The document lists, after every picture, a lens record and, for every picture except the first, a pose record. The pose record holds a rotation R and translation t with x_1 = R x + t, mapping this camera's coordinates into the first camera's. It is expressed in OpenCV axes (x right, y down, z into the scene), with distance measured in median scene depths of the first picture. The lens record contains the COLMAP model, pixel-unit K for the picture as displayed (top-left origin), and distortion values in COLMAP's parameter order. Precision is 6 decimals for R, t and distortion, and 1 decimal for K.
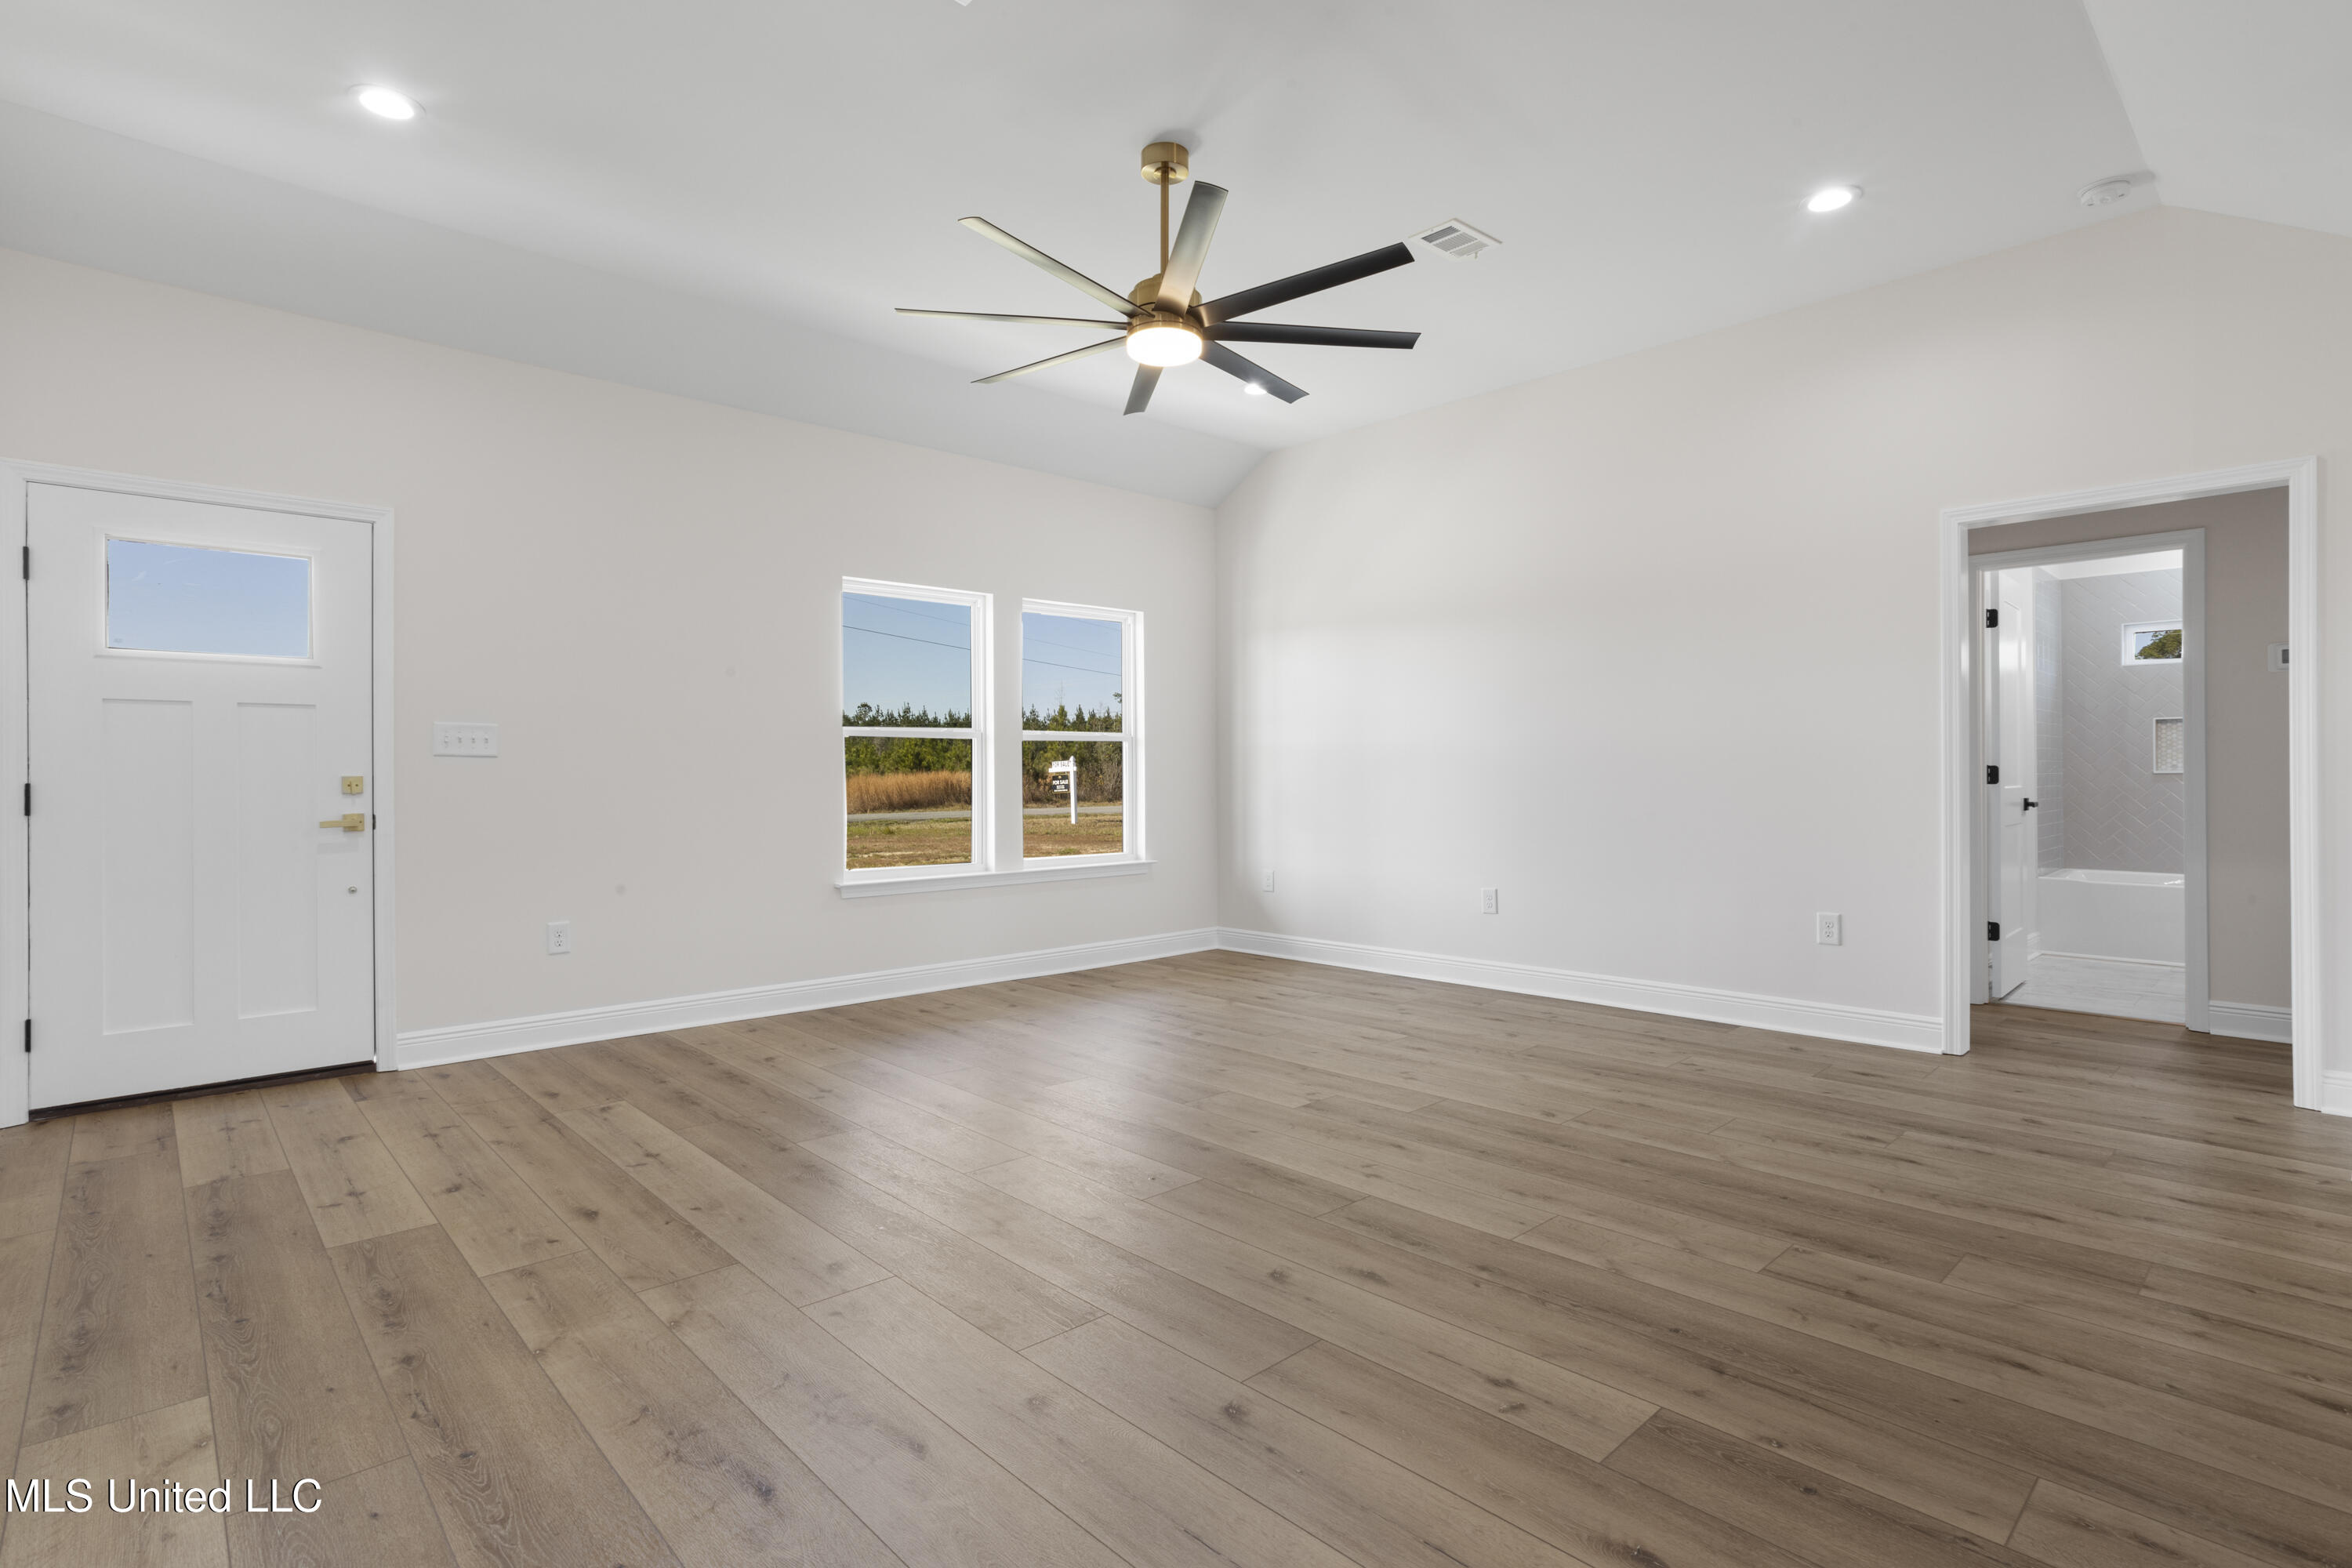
lens RADIAL K [[1158.1, 0, 1165.4], [0, 1158.1, 766.2], [0, 0, 1]] dist [-0.063062, 0.037277]
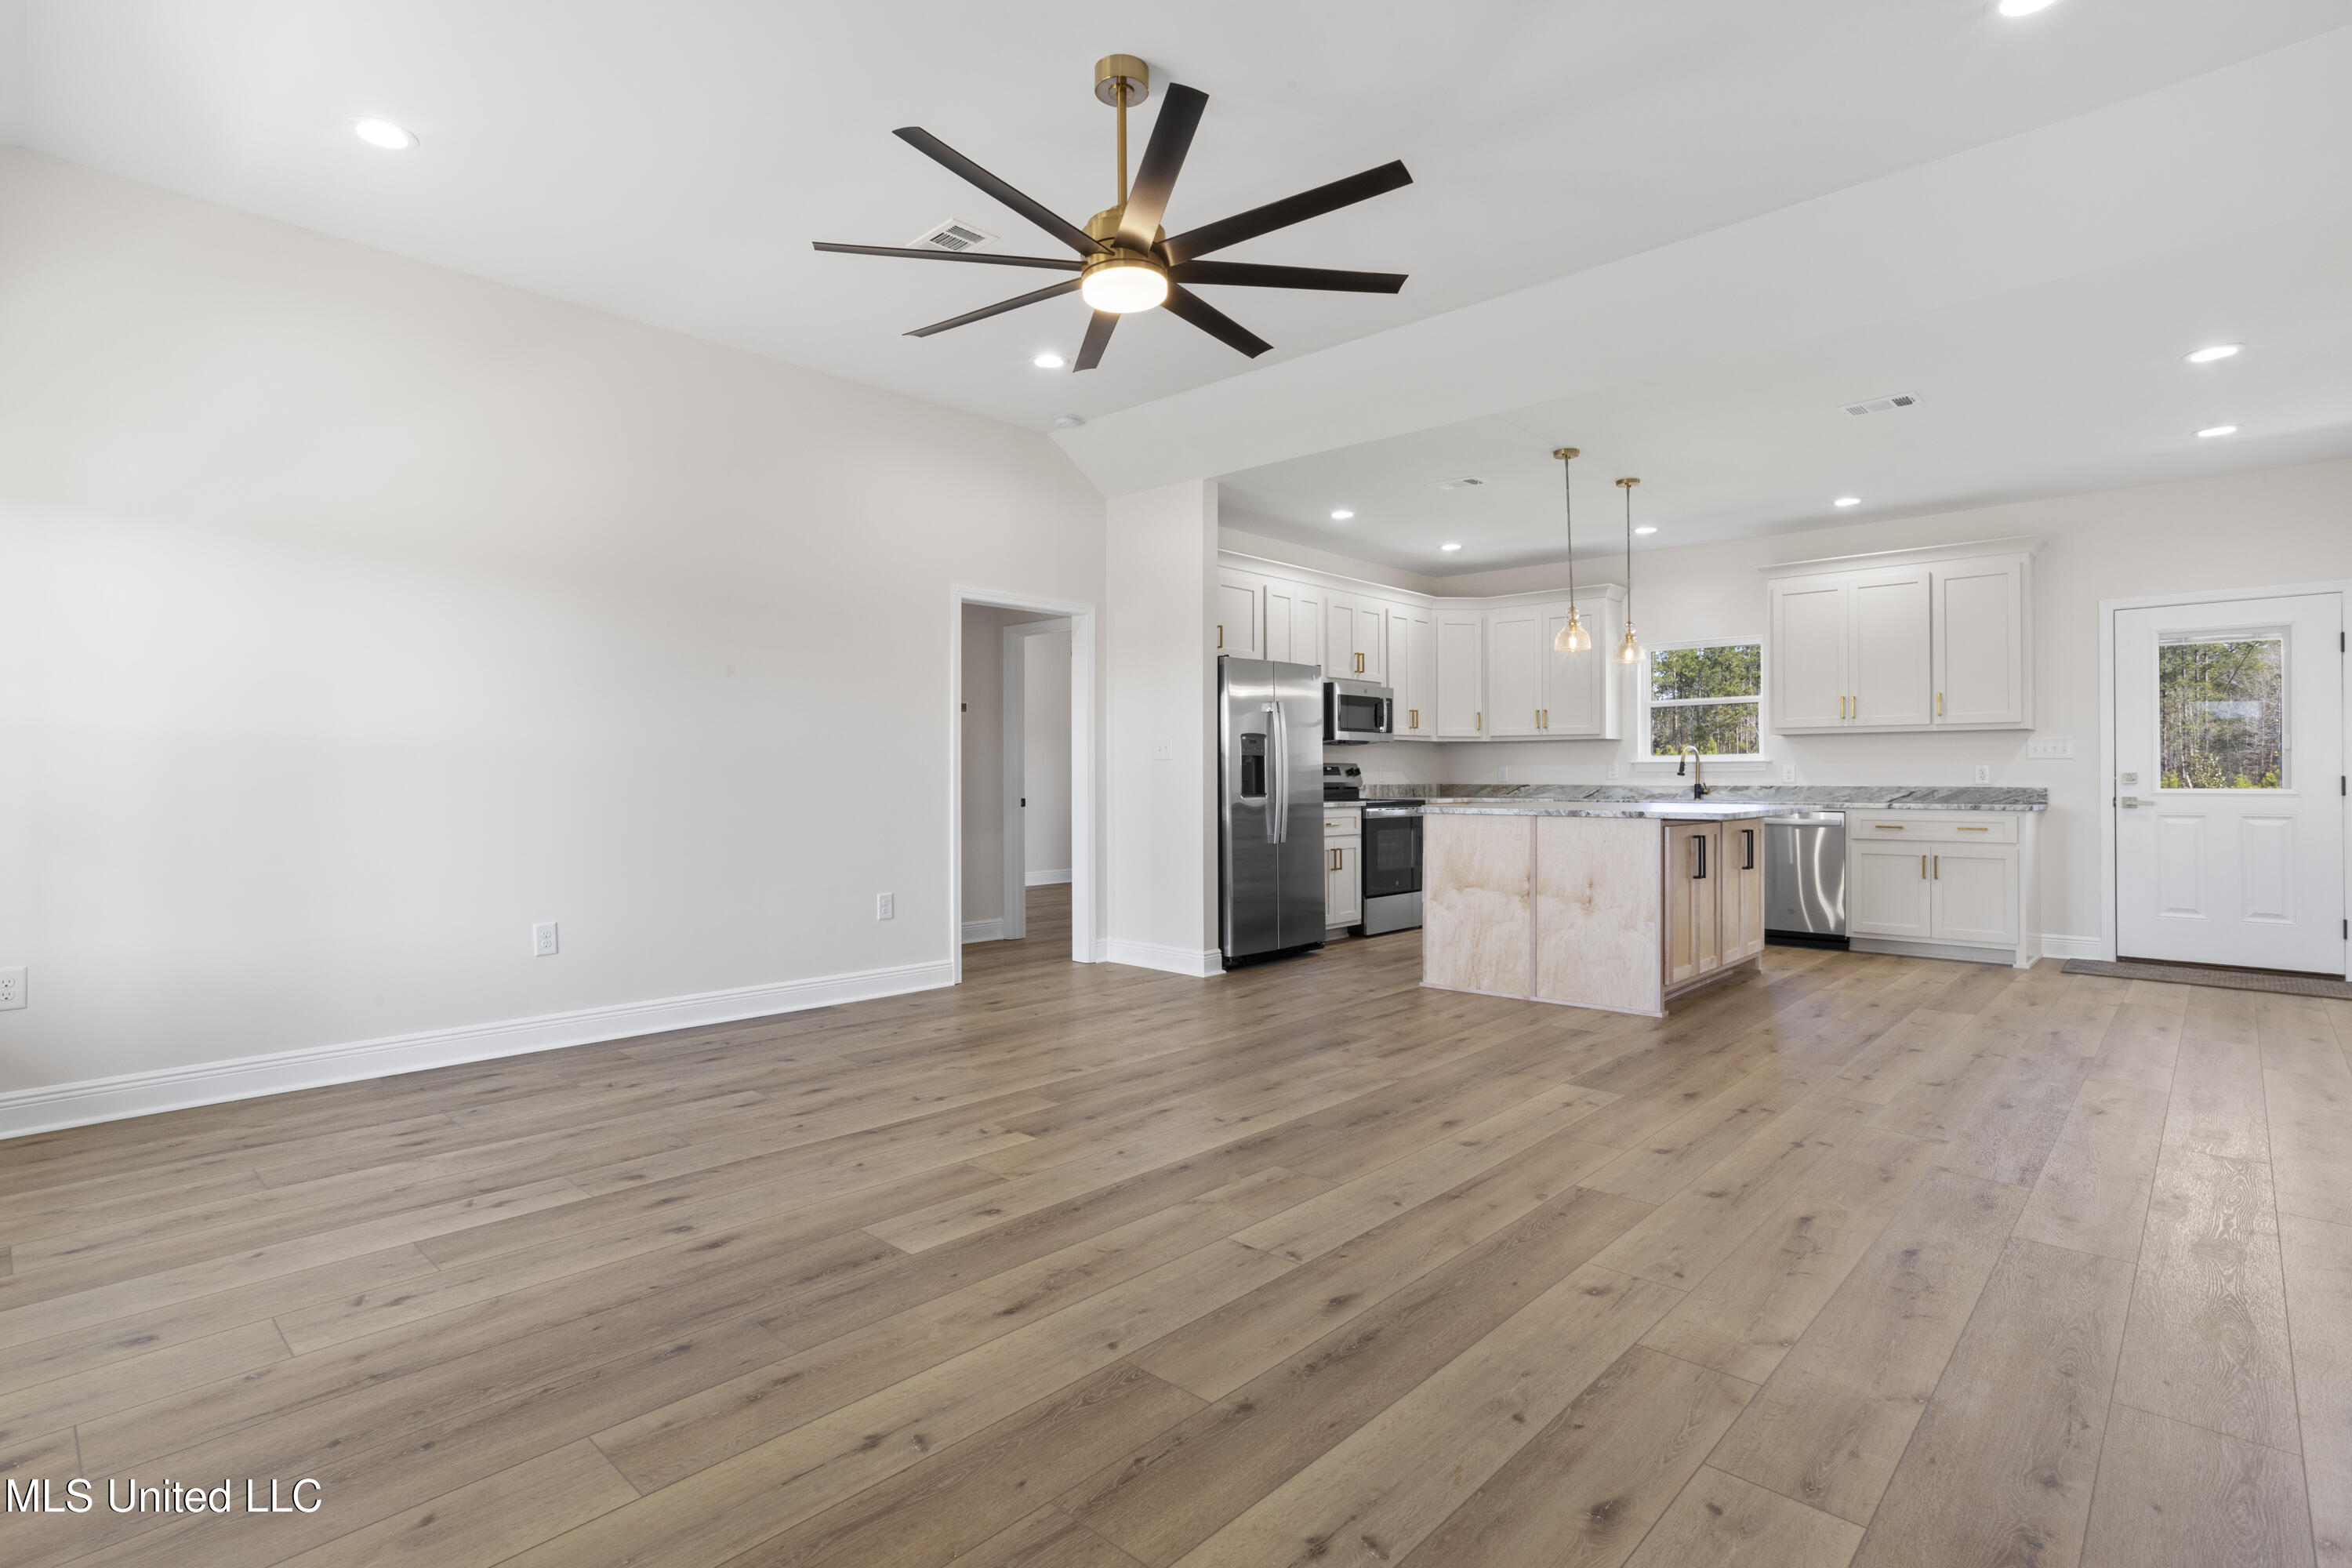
lens RADIAL K [[1158.7, 0, 1179.3], [0, 1158.7, 780.5], [0, 0, 1]] dist [-0.049276, 0.028330]
pose [[-0.079198, 0.002080, 0.996857, -0.946097], [-0.001495, 0.999996, -0.002205, 0.014177], [-0.996858, -0.001665, -0.079195, 1.112026]]
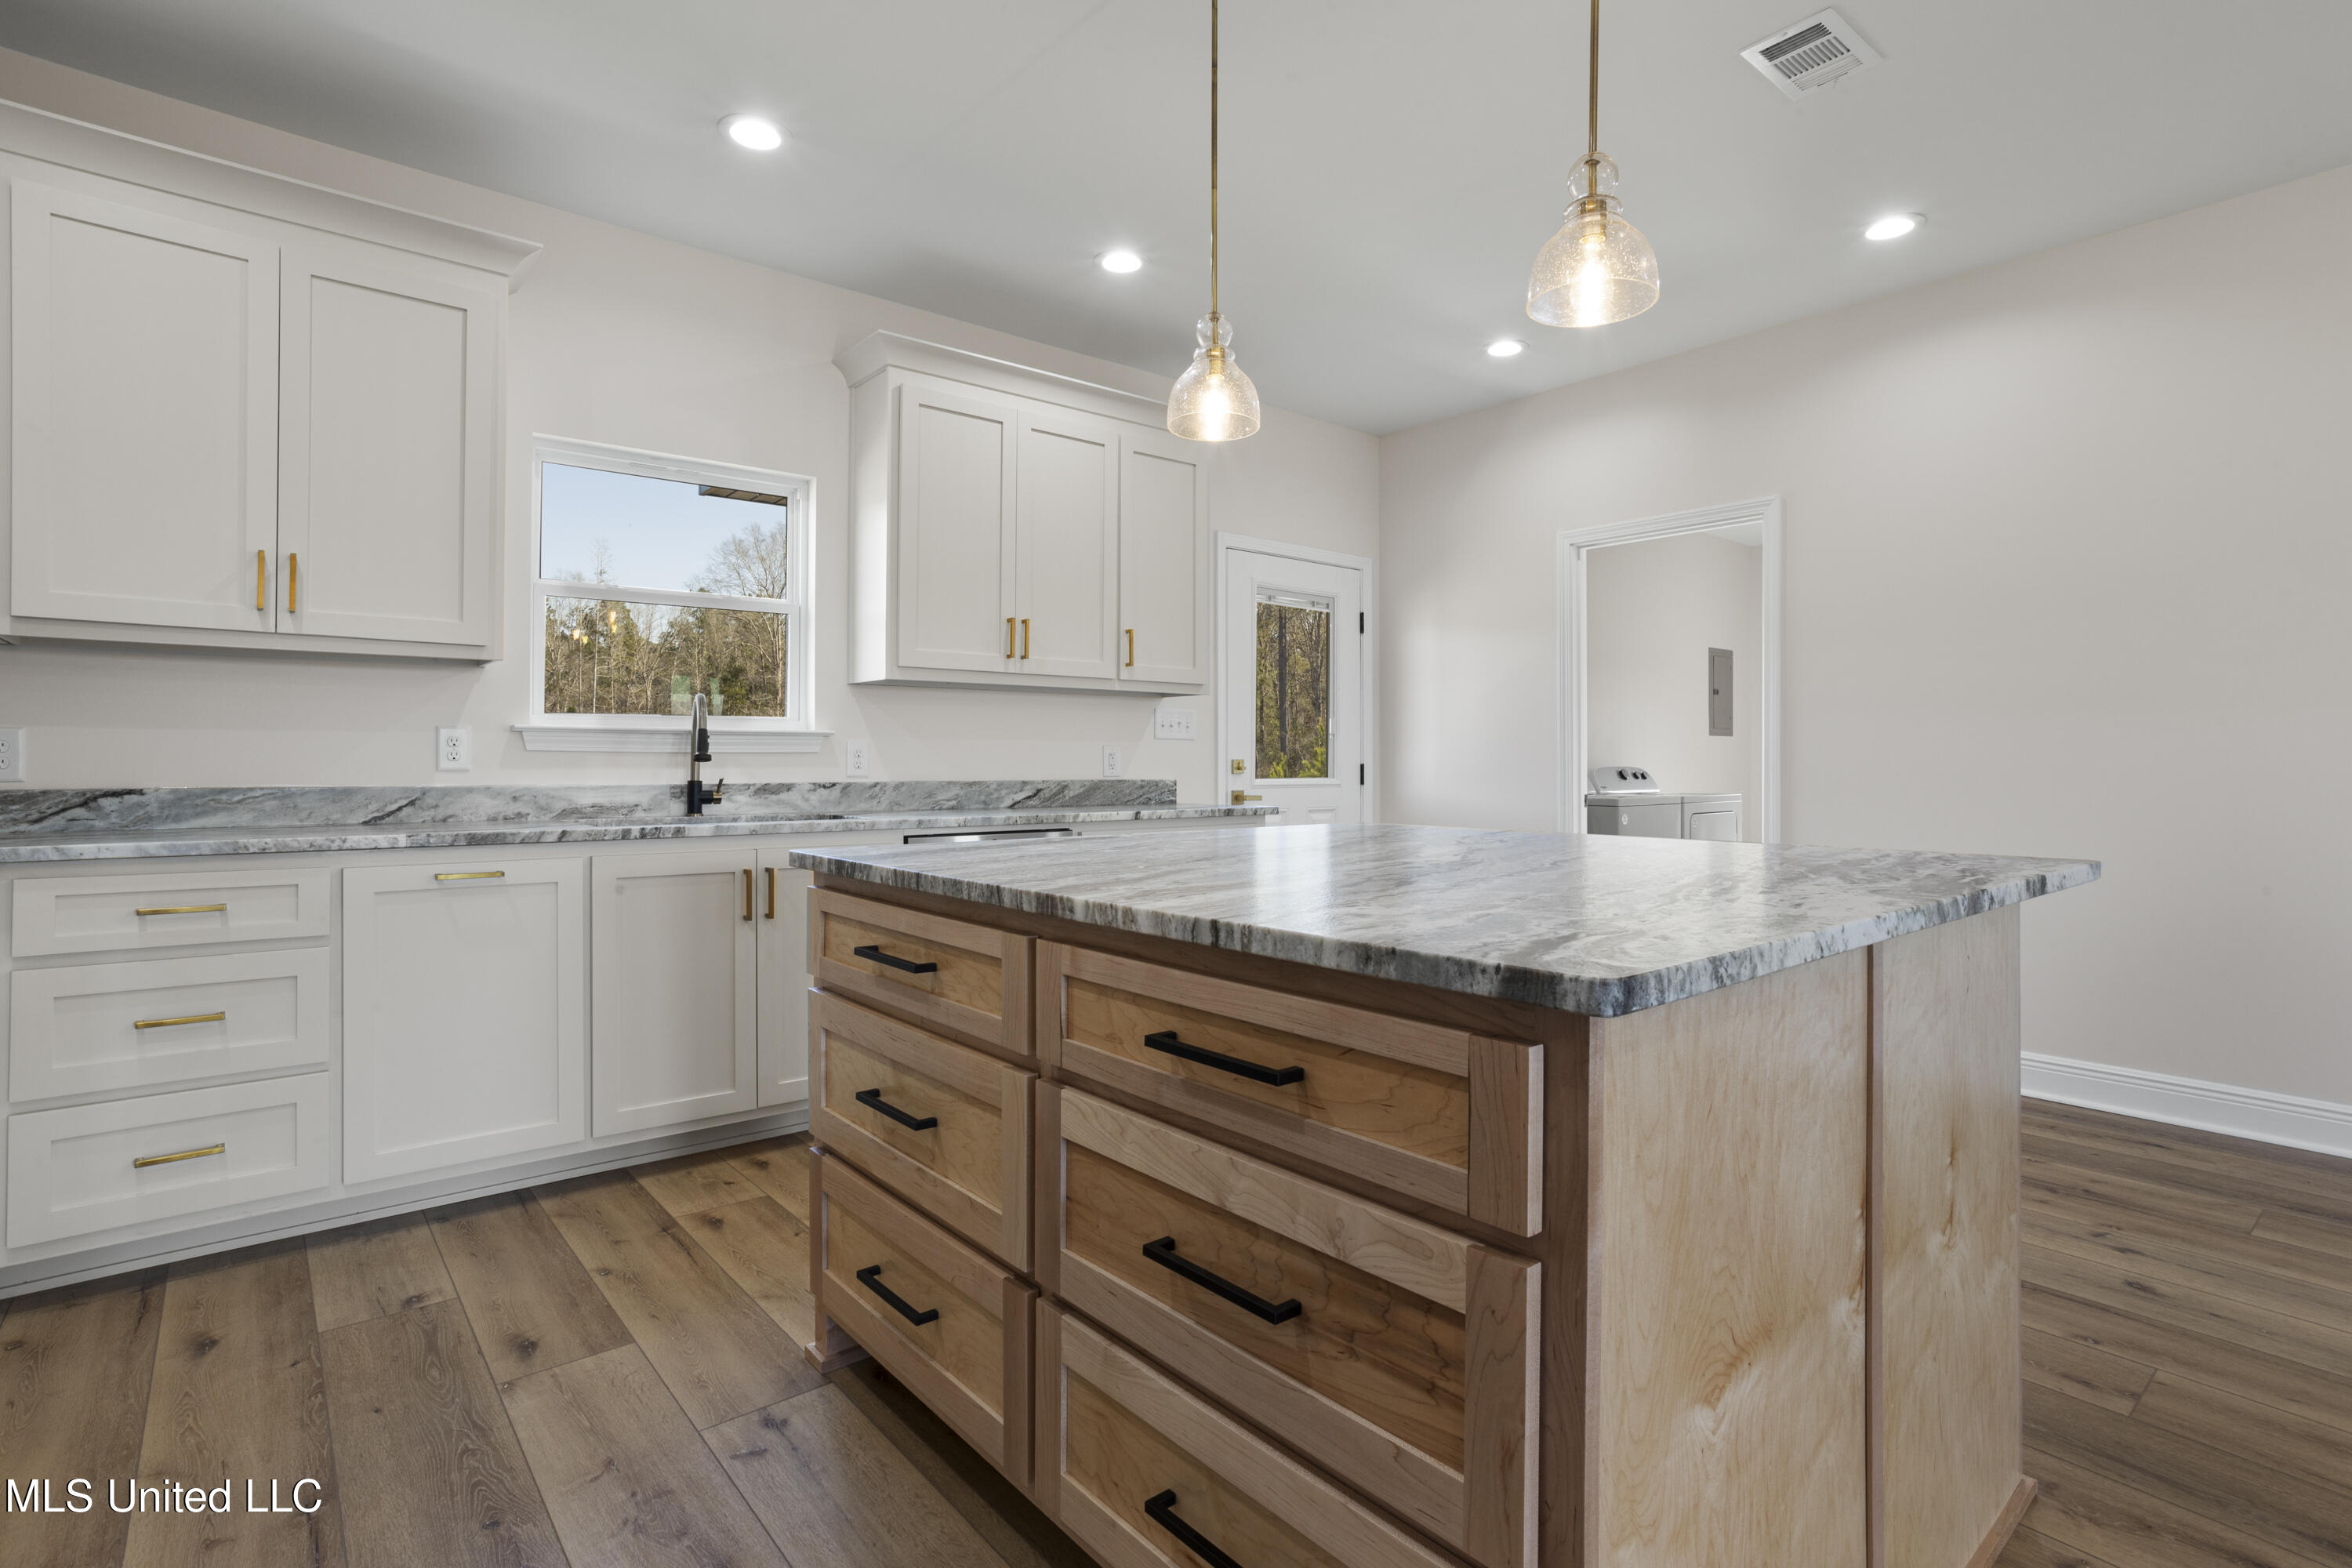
lens RADIAL K [[1142.7, 0, 1180.8], [0, 1142.7, 758.7], [0, 0, 1]] dist [-0.047666, 0.026449]
pose [[-0.998960, 0.005153, 0.045307, 0.918635], [0.004795, 0.999956, -0.008007, 0.004593], [-0.045347, -0.007782, -0.998941, 0.860028]]
